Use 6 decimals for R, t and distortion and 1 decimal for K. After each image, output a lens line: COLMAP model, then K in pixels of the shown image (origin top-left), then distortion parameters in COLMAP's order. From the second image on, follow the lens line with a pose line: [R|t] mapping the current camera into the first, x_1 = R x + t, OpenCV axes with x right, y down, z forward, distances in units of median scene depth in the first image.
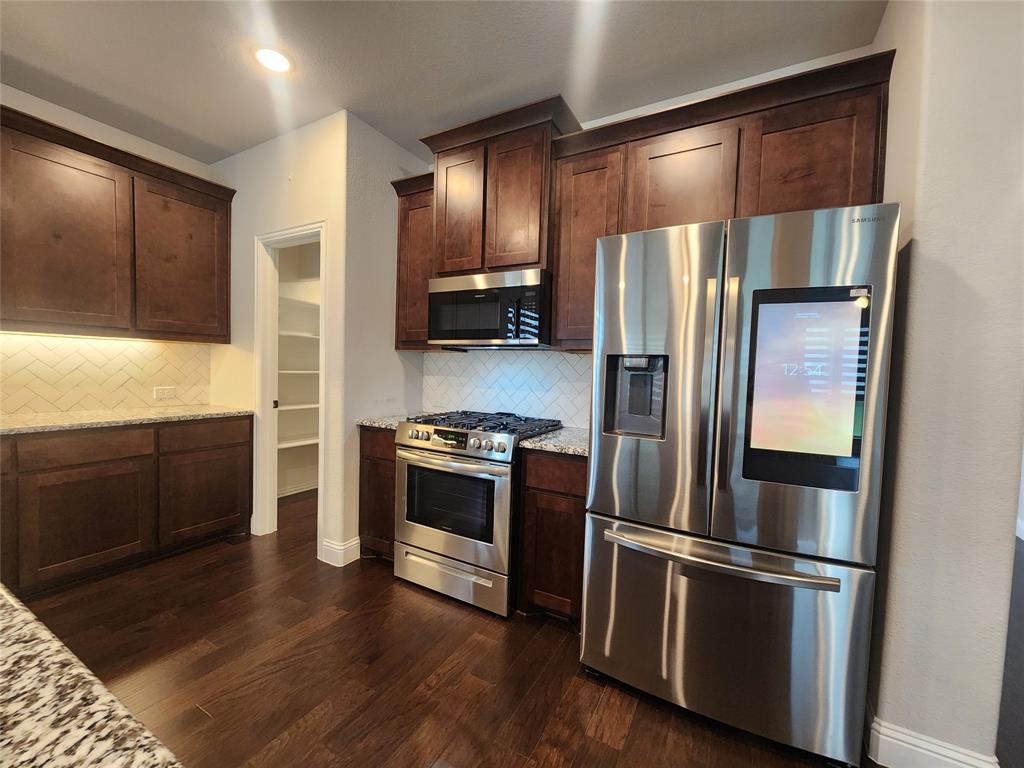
lens RADIAL K [[416.9, 0, 505.6], [0, 416.9, 383.5], [0, 0, 1]] dist [0.001276, -0.000137]
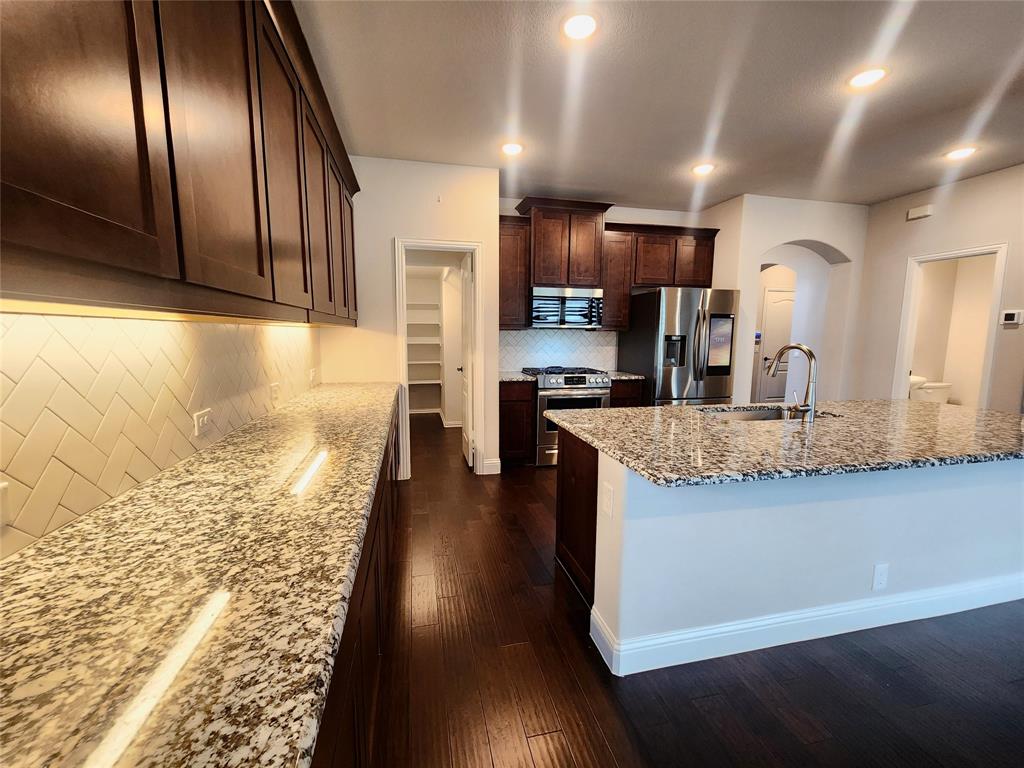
lens RADIAL K [[416.9, 0, 508.7], [0, 416.9, 387.5], [0, 0, 1]] dist [0.001276, -0.000137]
pose [[0.739565, -0.111707, 0.663751, -1.296913], [0.039867, 0.991671, 0.122474, -0.061897], [-0.671904, -0.064116, 0.737858, -0.144568]]
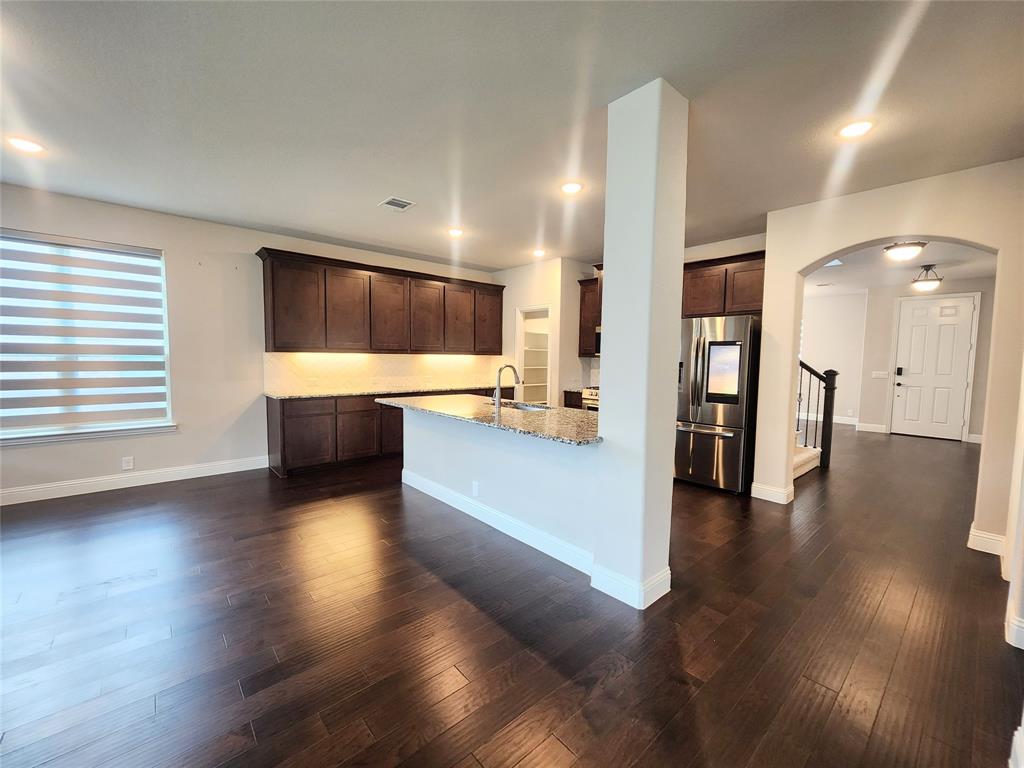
lens RADIAL K [[416.9, 0, 510.7], [0, 416.9, 385.4], [0, 0, 1]] dist [0.001276, -0.000137]
pose [[0.944406, 0.006364, -0.328720, 0.119984], [0.001531, 0.999717, 0.023753, 0.013822], [0.328778, -0.022935, 0.944129, -1.236923]]
